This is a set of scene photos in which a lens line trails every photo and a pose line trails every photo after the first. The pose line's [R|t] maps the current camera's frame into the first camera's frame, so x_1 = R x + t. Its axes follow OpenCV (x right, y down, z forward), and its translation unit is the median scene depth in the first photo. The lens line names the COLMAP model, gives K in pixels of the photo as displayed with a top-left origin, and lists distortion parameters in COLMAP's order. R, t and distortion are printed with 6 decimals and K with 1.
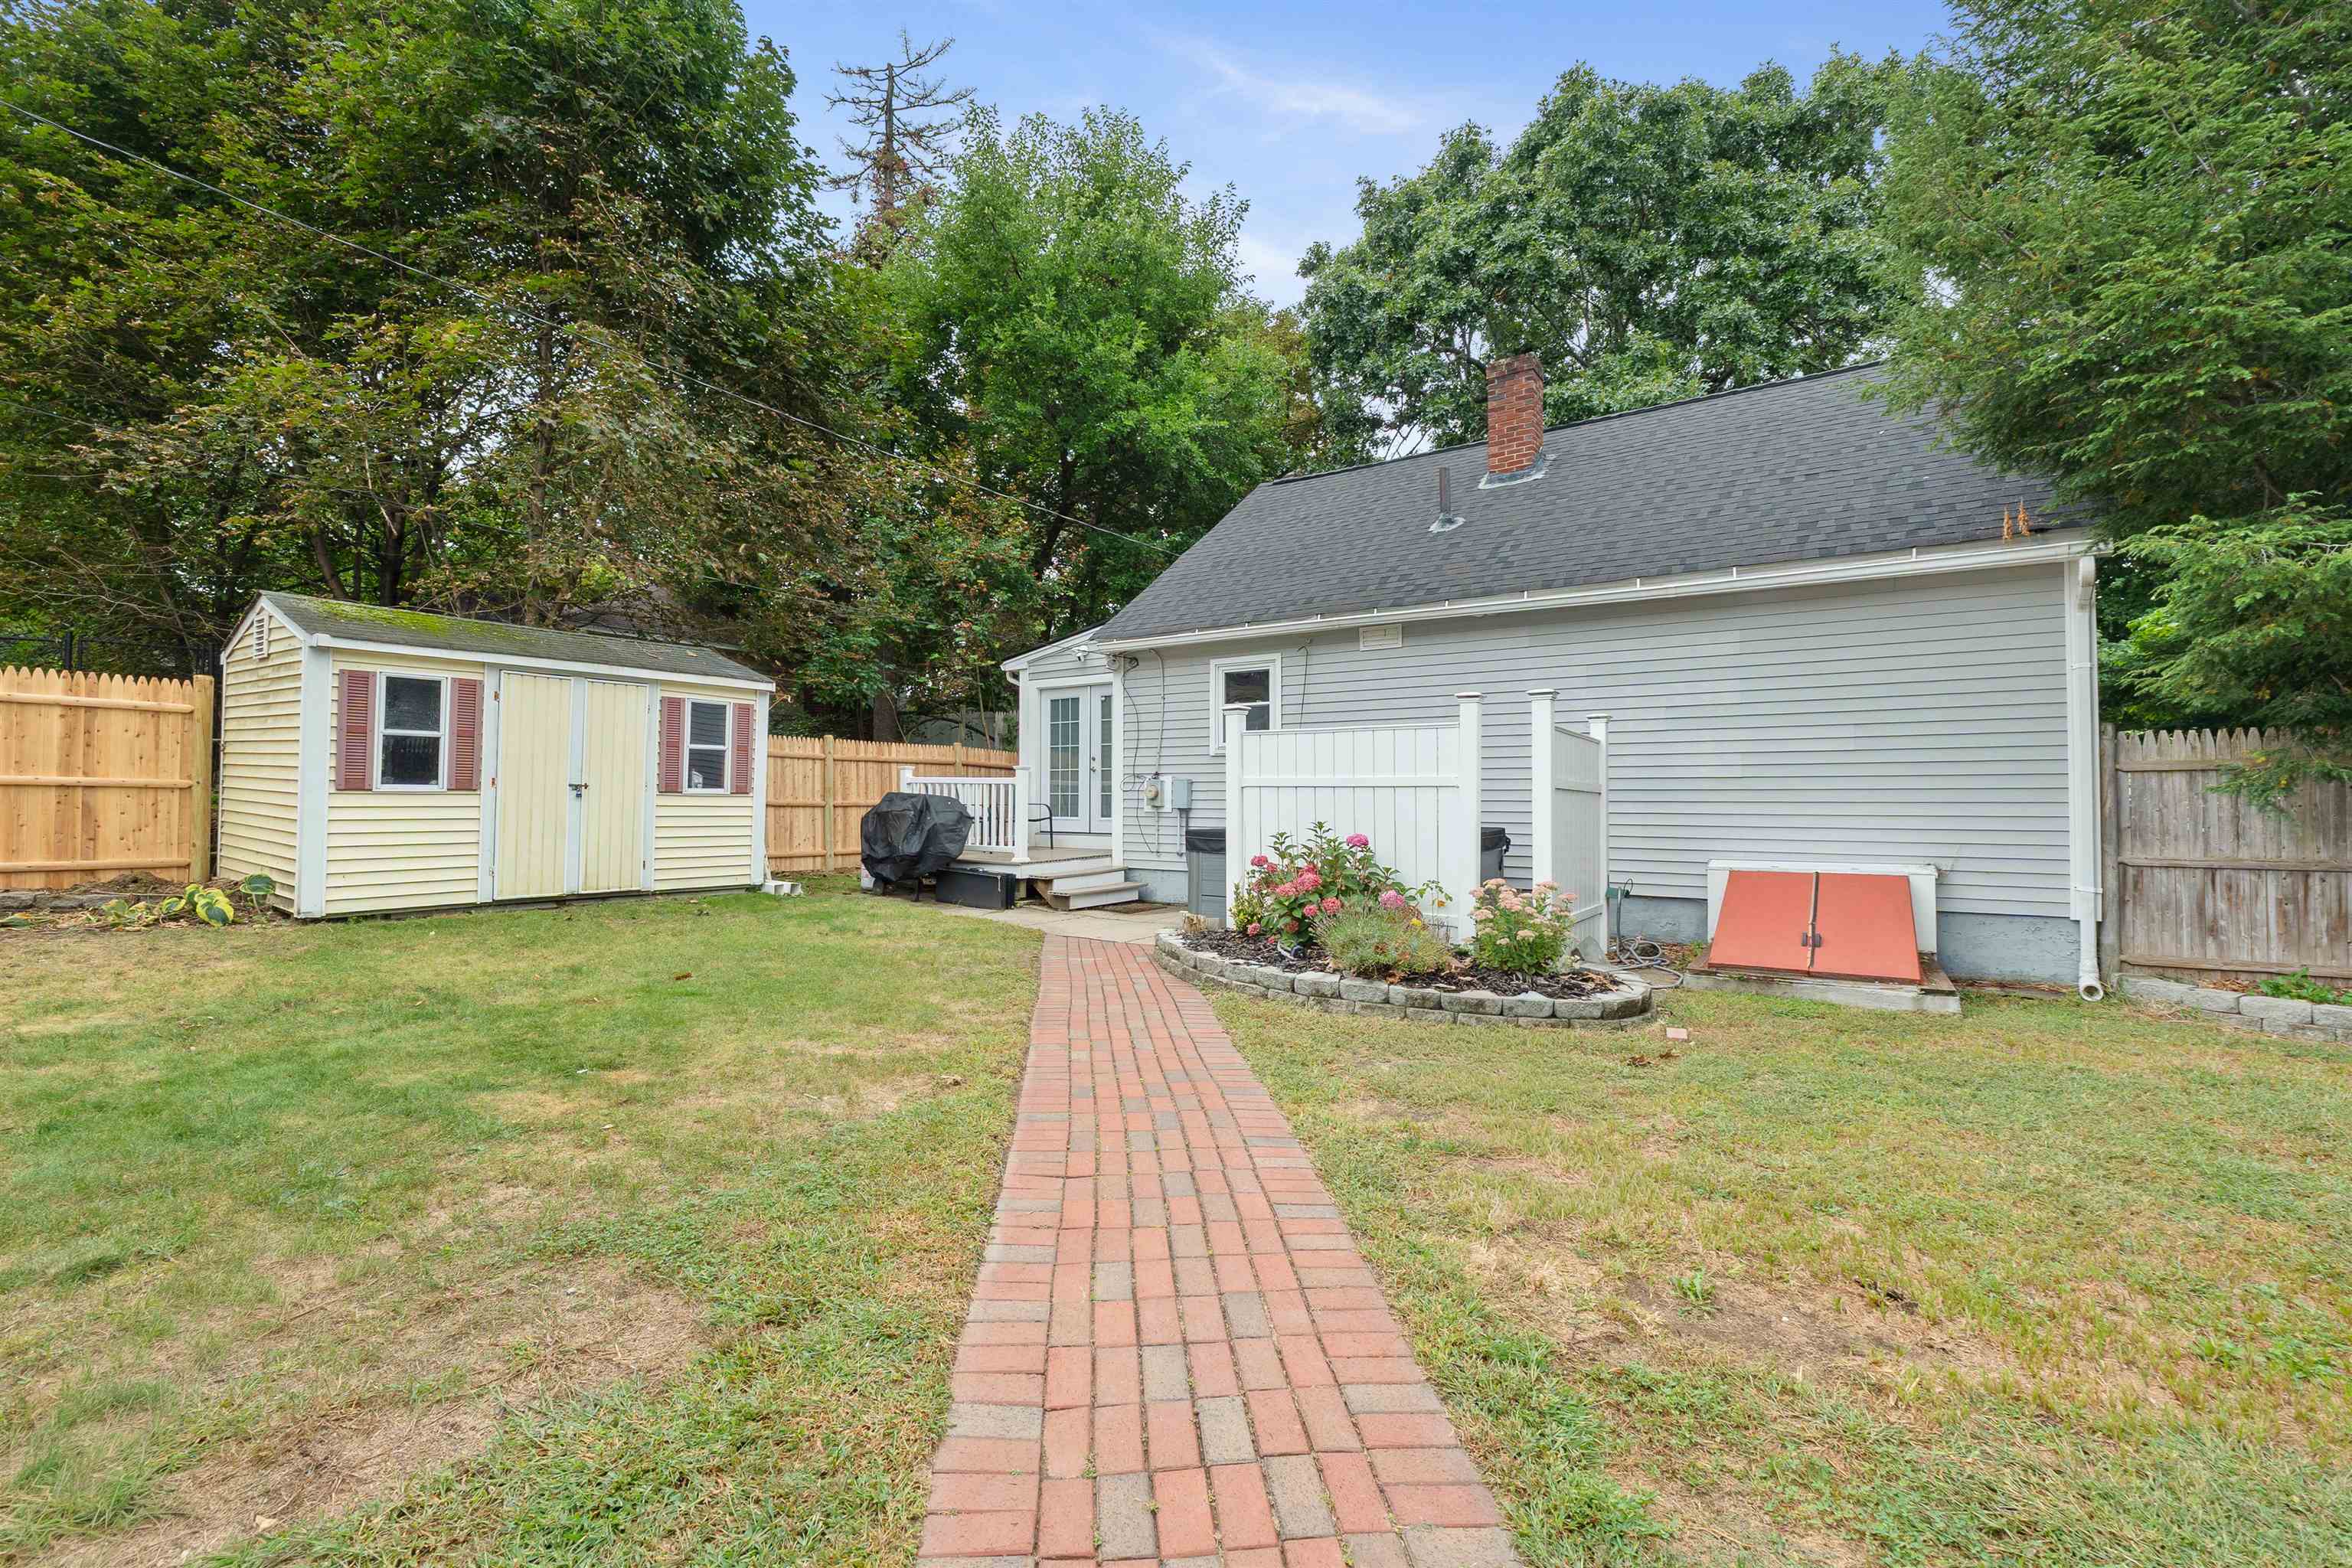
lens RADIAL K [[978.8, 0, 1174.4], [0, 978.8, 774.8], [0, 0, 1]] dist [-0.009265, 0.000181]
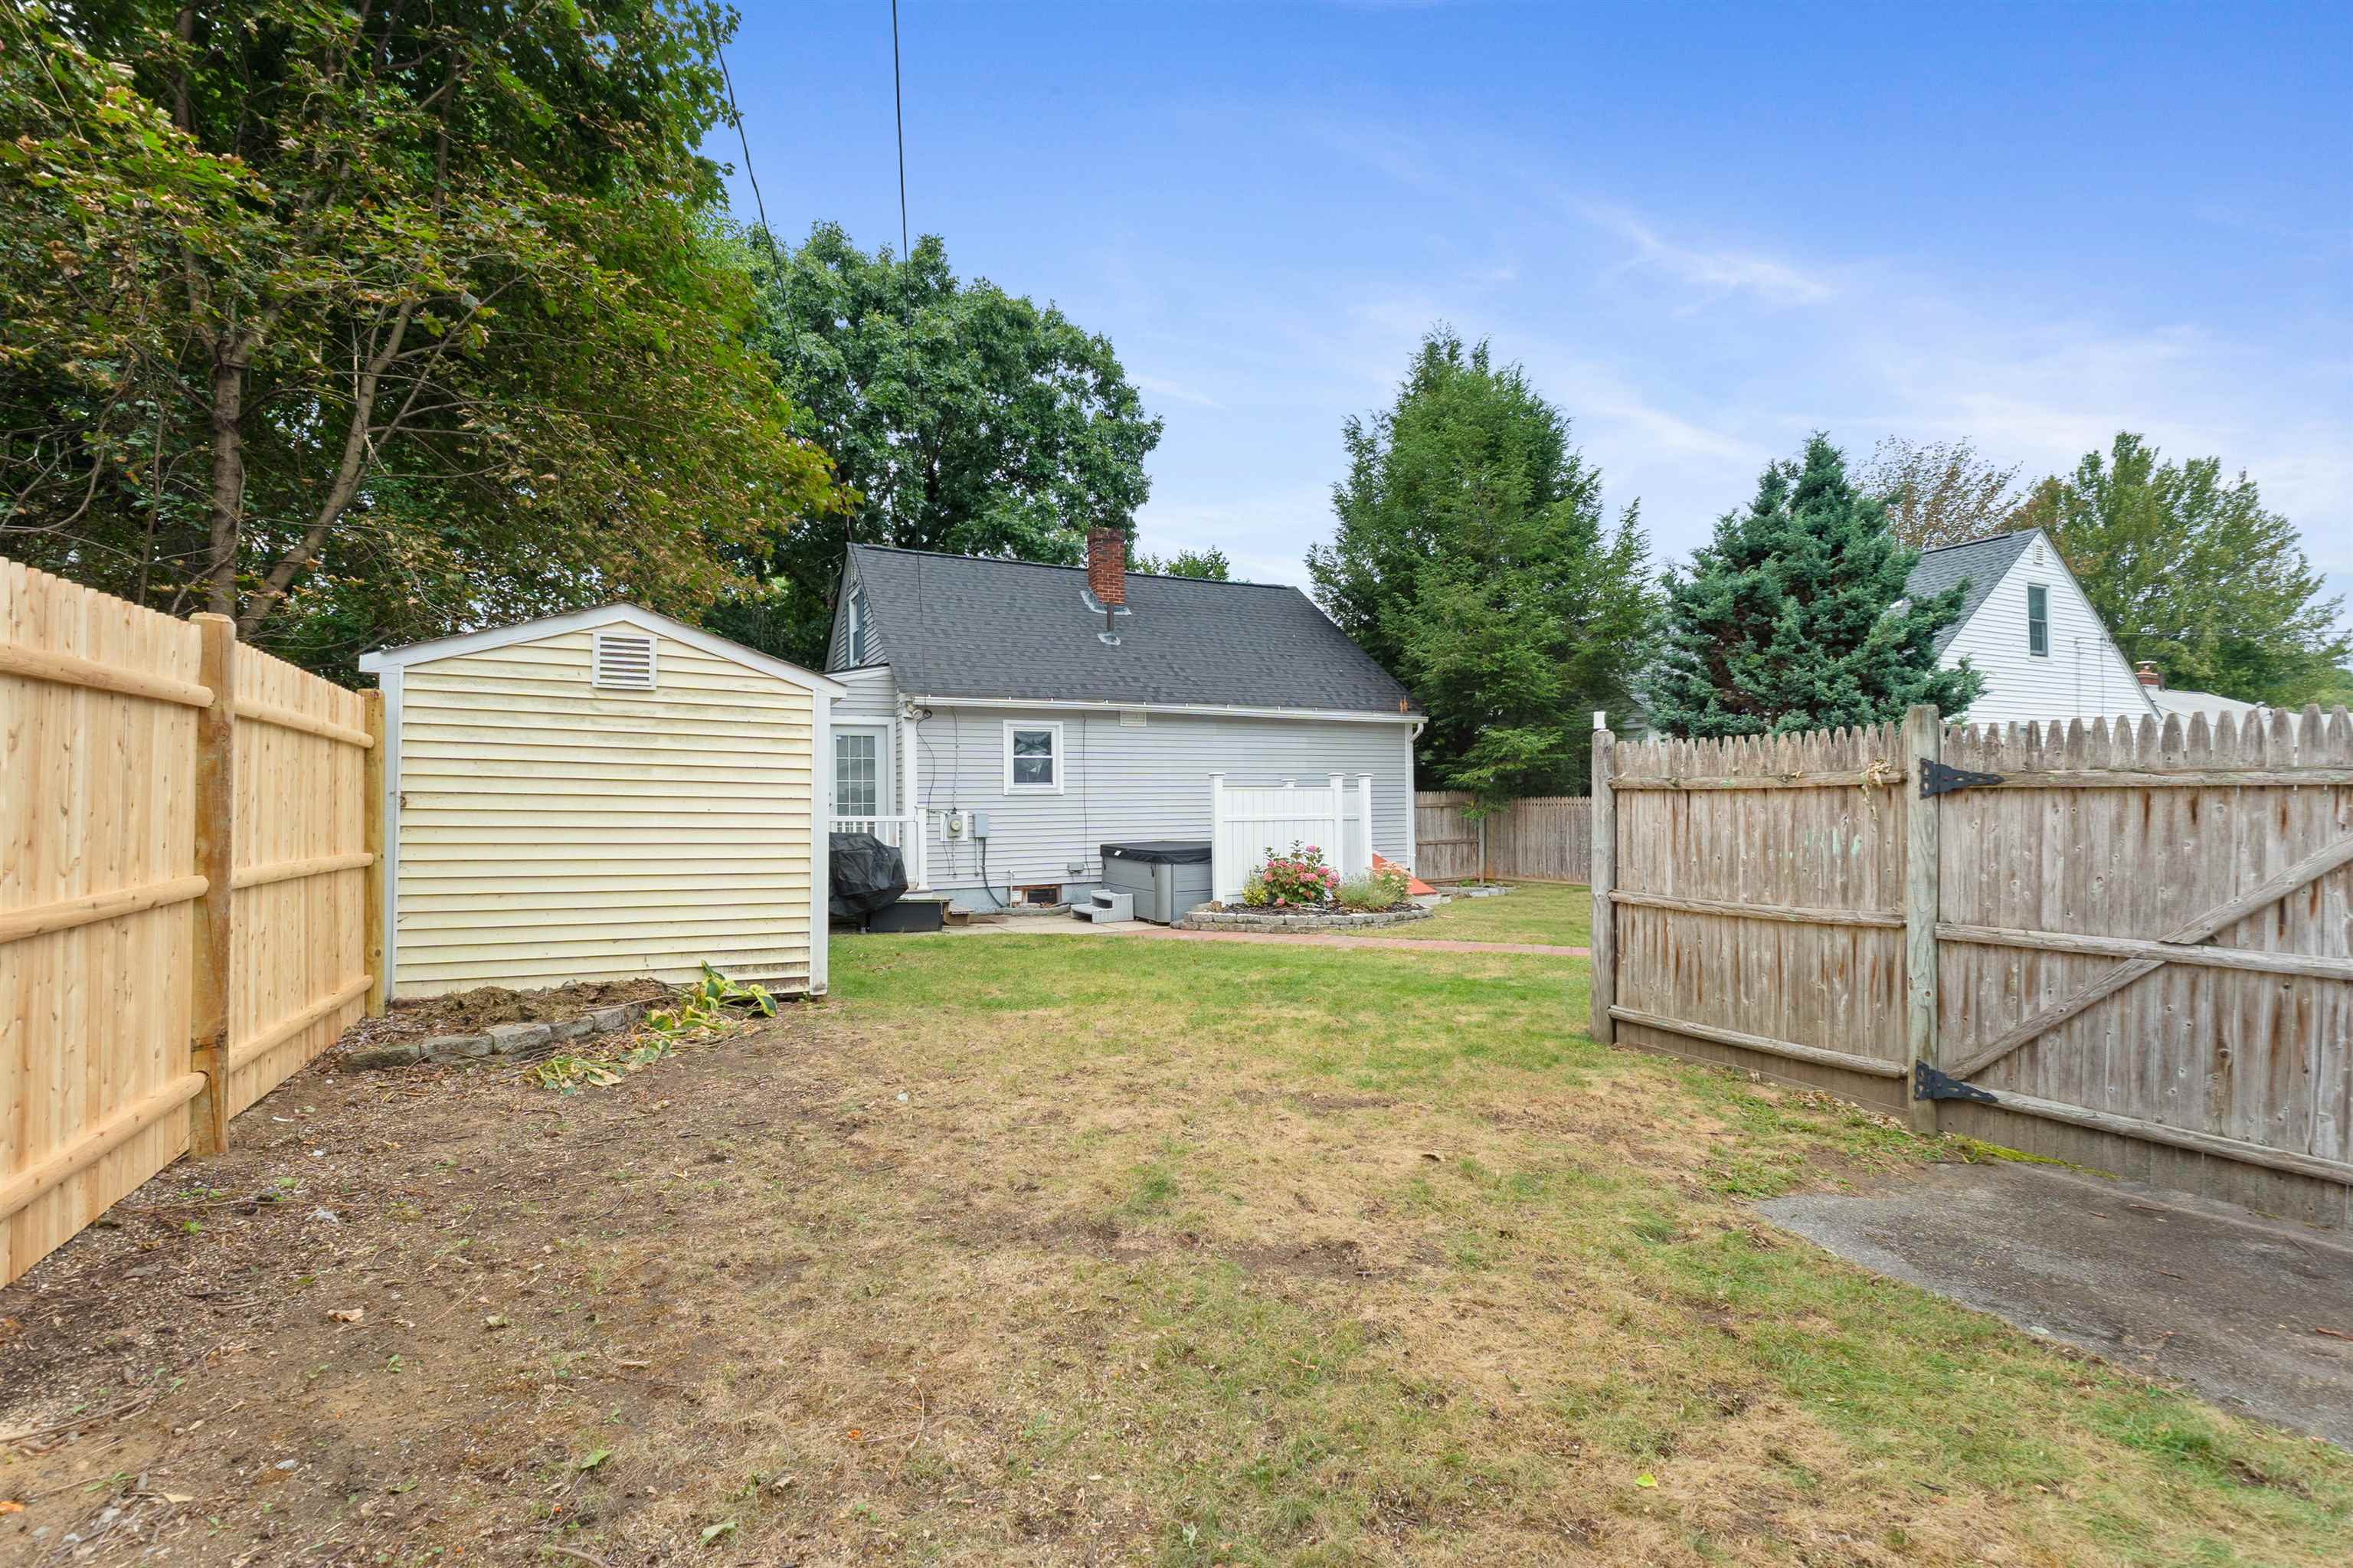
lens RADIAL K [[1040.3, 0, 1176.5], [0, 1040.3, 784.0], [0, 0, 1]] dist [0.000435, 0.000149]
pose [[0.464504, 0.012587, 0.885482, -1.005610], [-0.005059, 0.999920, -0.011559, -0.018874], [-0.885557, 0.000890, 0.464531, 0.163994]]
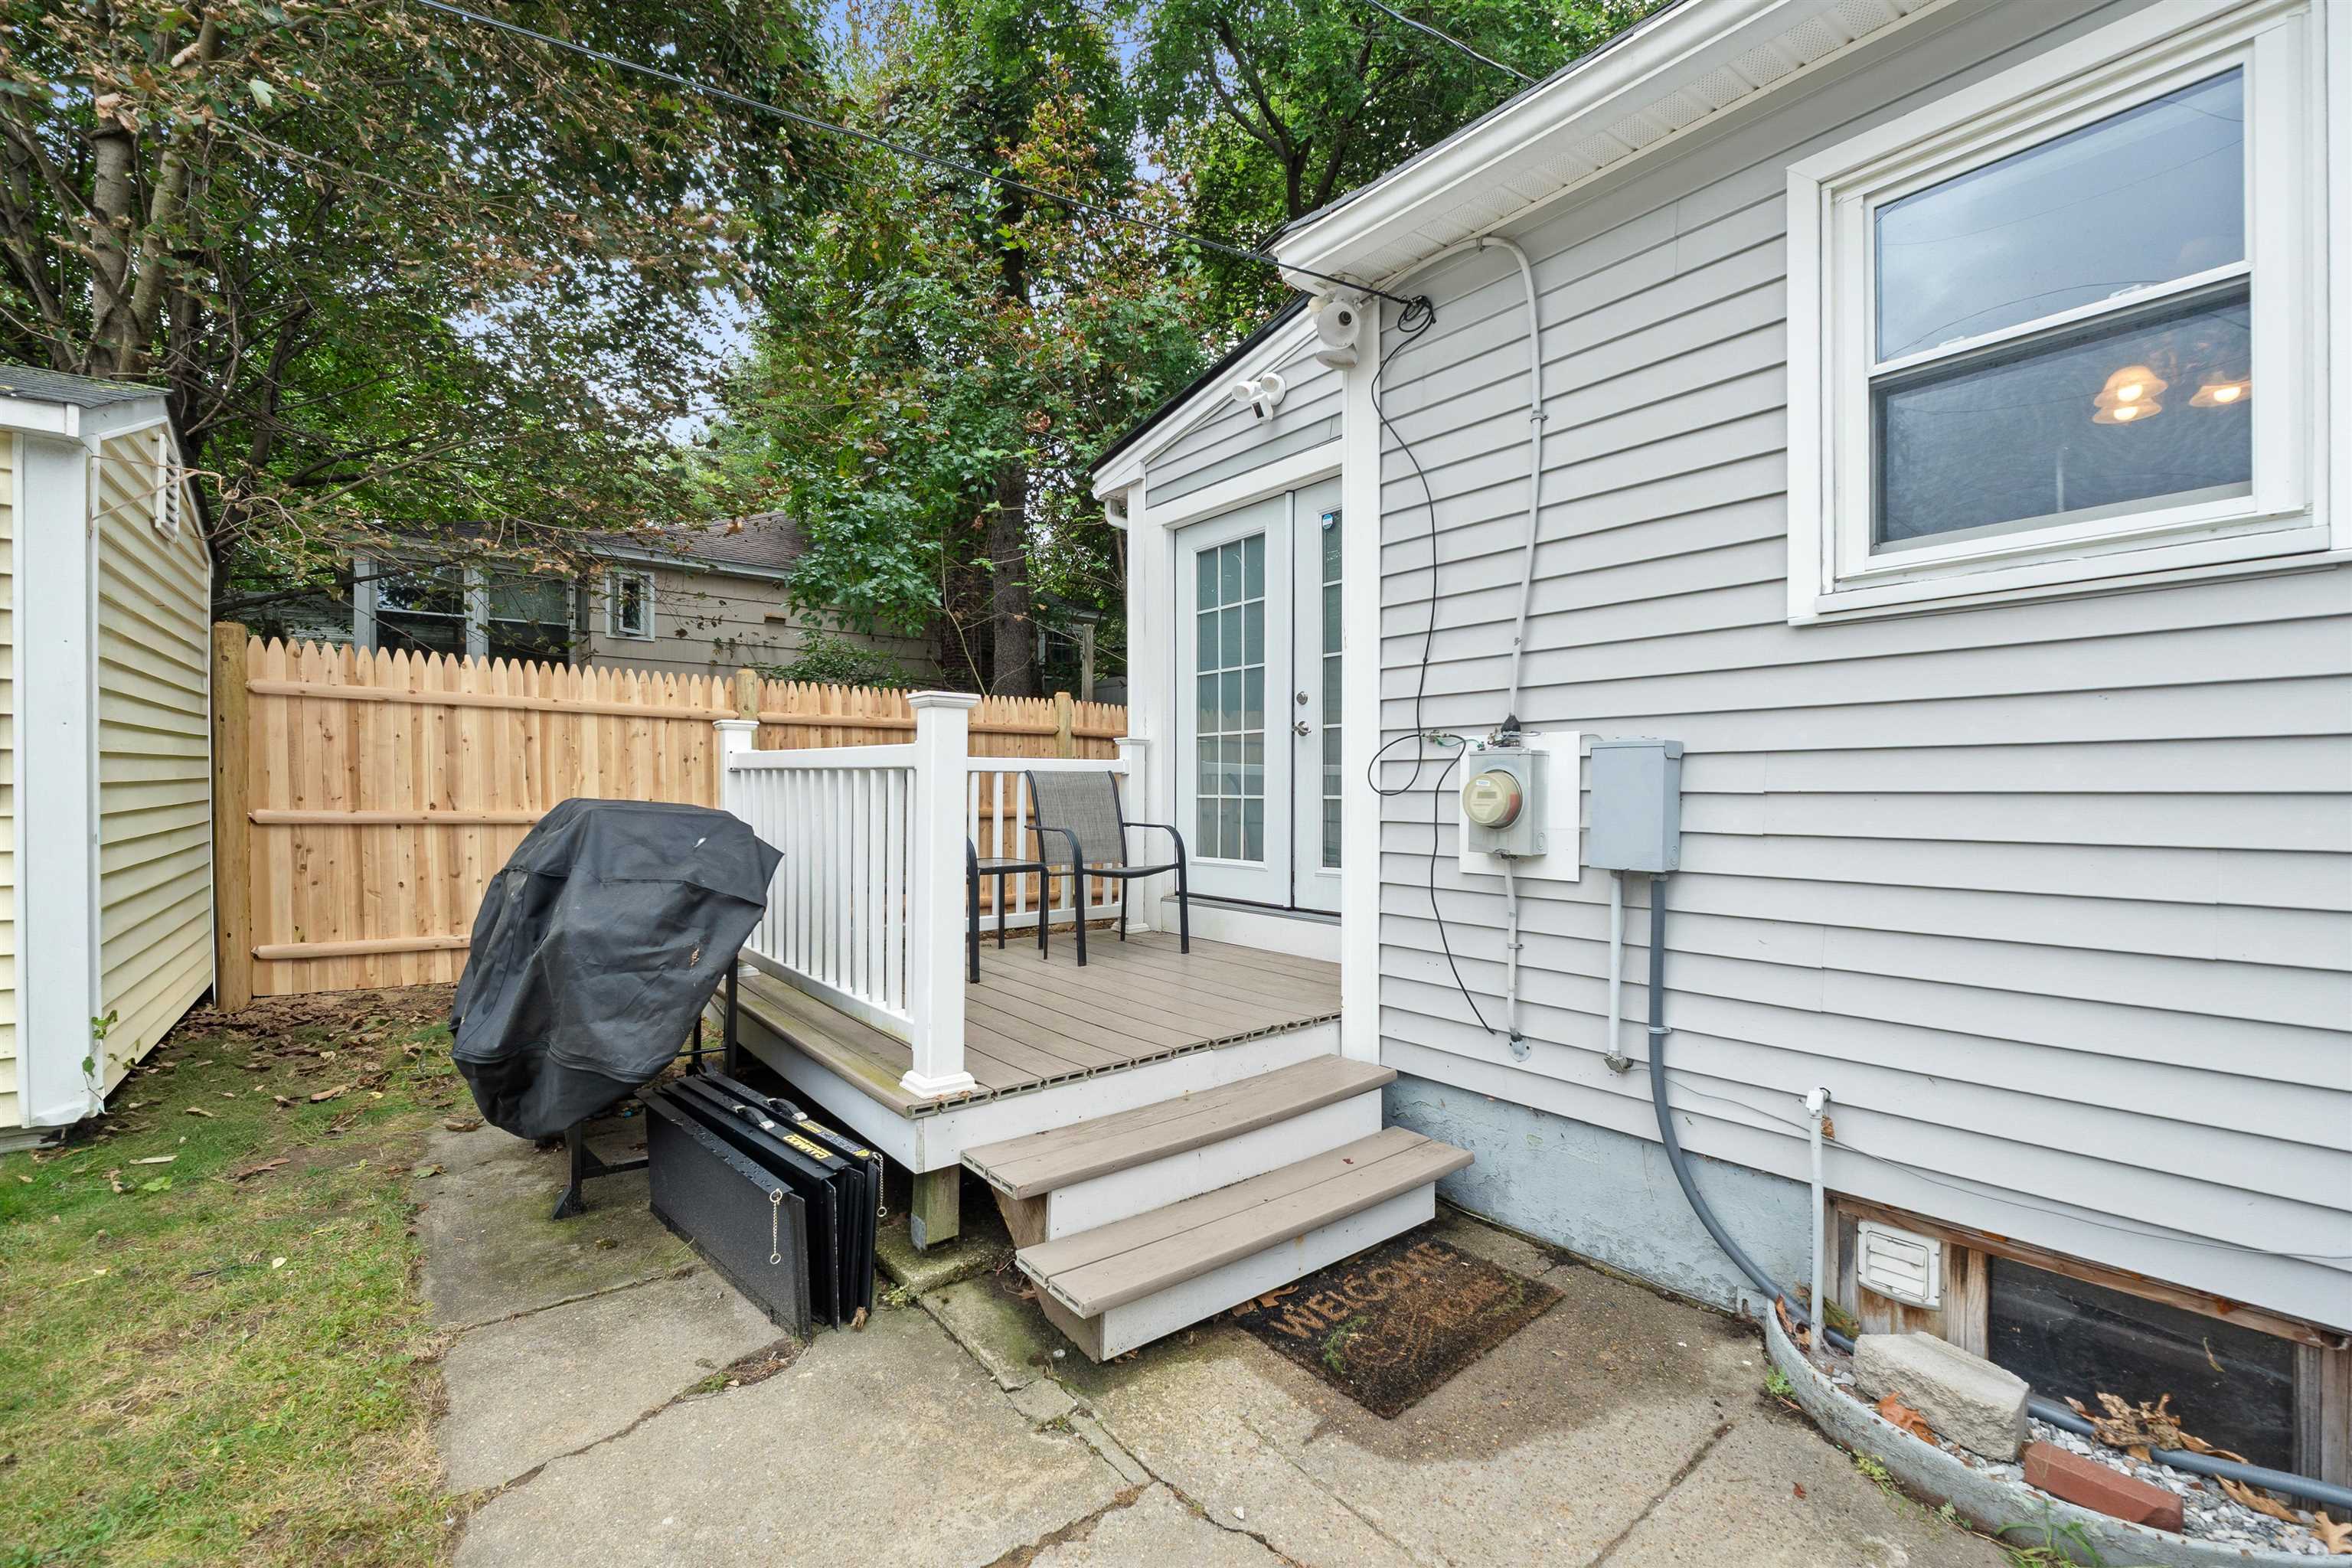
lens RADIAL K [[1039.9, 0, 1176.0], [0, 1039.9, 784.0], [0, 0, 1]] dist [0.000435, 0.000149]
pose [[0.961707, -0.003677, -0.274057, -0.027359], [0.008445, 0.999833, 0.016221, 0.008865], [0.273951, -0.017914, 0.961577, 0.712303]]
